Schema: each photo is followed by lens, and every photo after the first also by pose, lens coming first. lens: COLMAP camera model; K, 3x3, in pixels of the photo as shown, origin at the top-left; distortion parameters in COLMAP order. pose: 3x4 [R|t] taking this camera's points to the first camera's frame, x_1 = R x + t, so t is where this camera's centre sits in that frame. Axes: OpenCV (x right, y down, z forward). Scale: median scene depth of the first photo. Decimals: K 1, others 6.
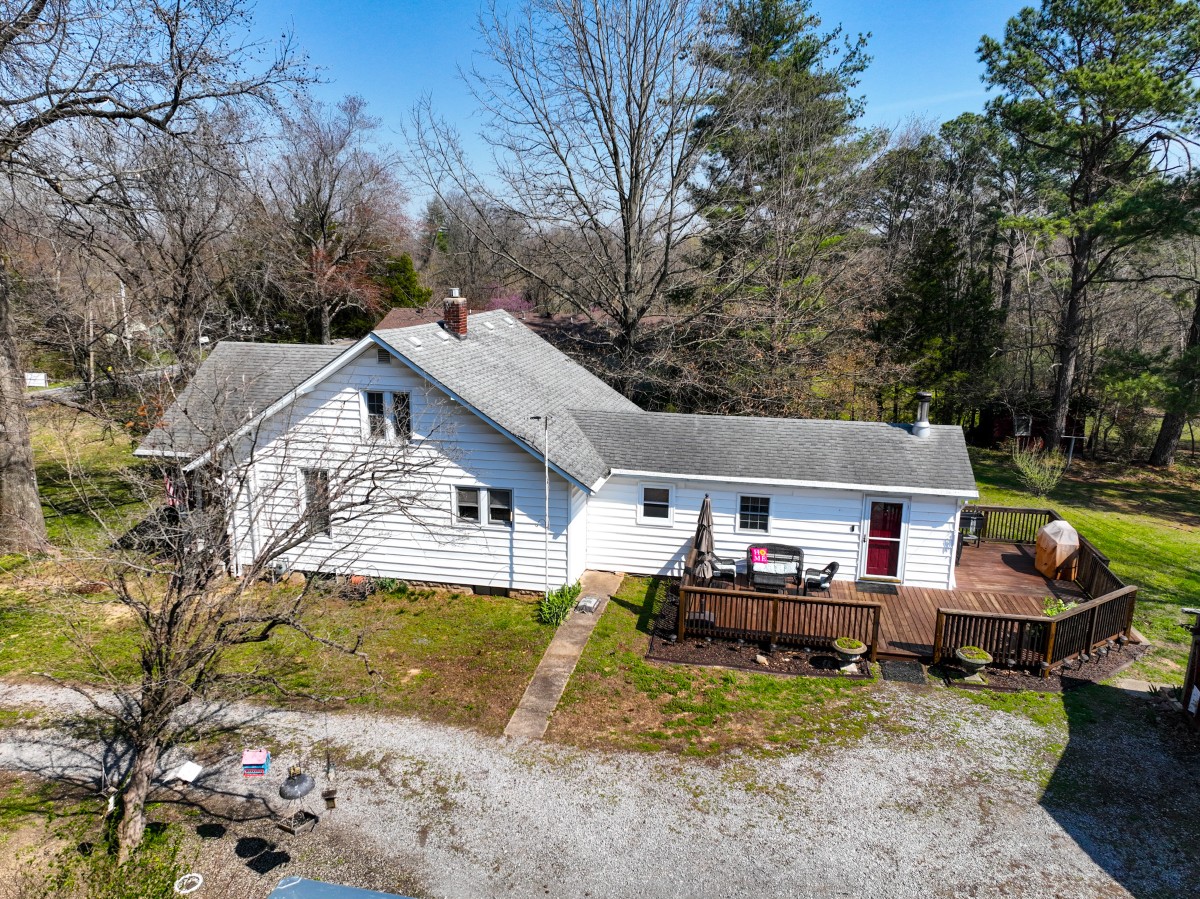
lens RADIAL K [[843.5, 0, 600.5], [0, 843.5, 450.8], [0, 0, 1]] dist [0.008614, 0.009190]
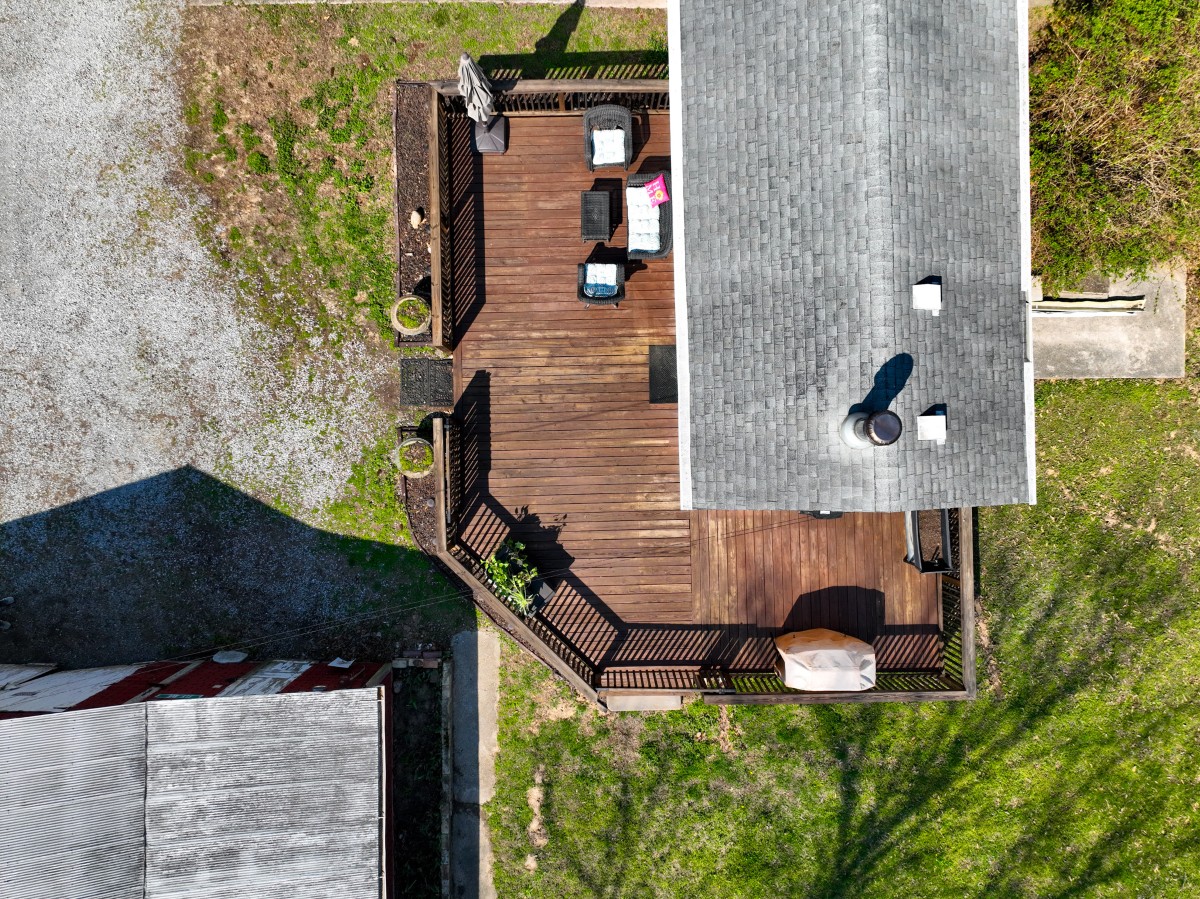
lens RADIAL K [[843.5, 0, 600.2], [0, 843.5, 445.8], [0, 0, 1]] dist [0.008614, 0.009190]
pose [[0.216445, 0.976290, -0.002898, 0.375266], [-0.230113, 0.053900, 0.971670, -0.490005], [0.948788, -0.209647, 0.236323, 0.775202]]
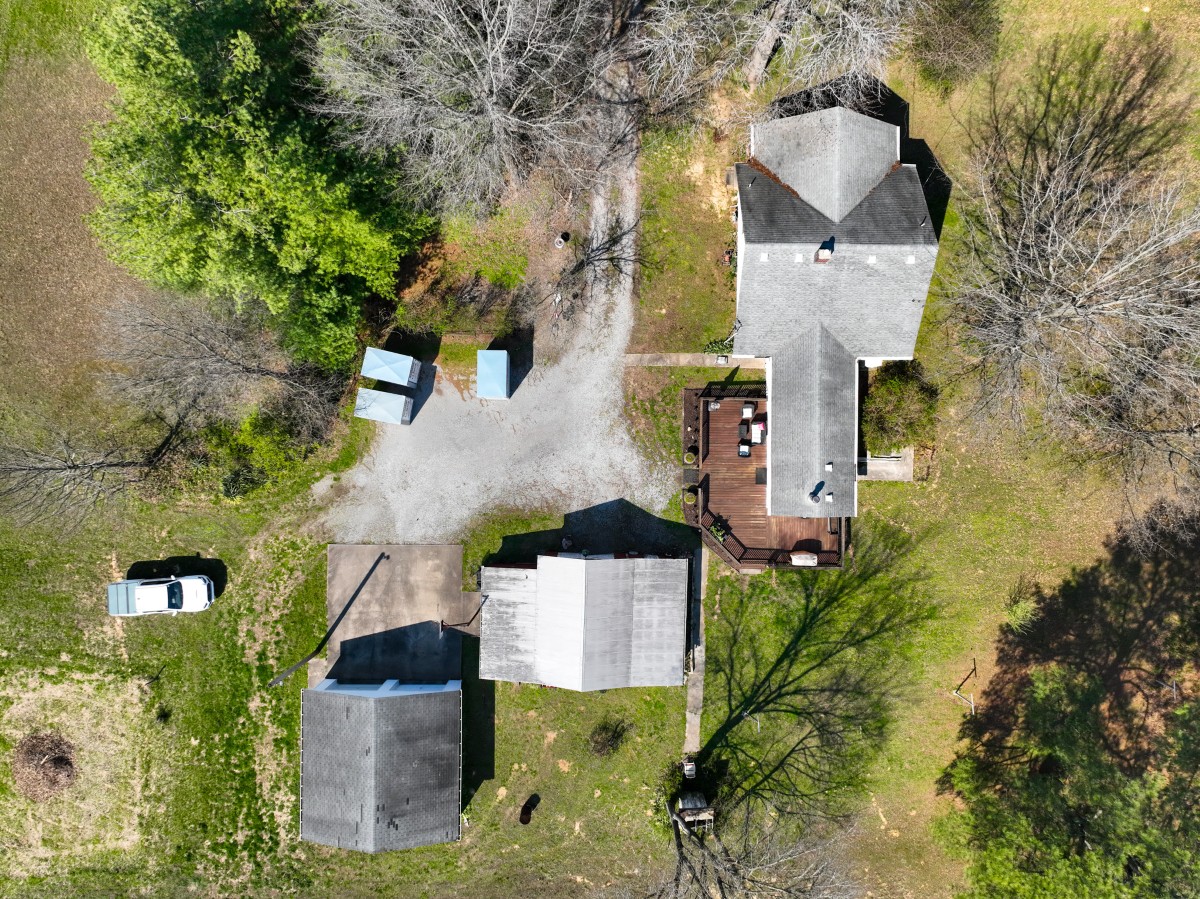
lens RADIAL K [[843.5, 0, 600.6], [0, 843.5, 451.7], [0, 0, 1]] dist [0.008614, 0.009190]
pose [[0.185146, 0.982709, 0.001983, 0.171950], [-0.228075, 0.041007, 0.972780, -2.056167], [0.955878, -0.180558, 0.231724, 0.029729]]
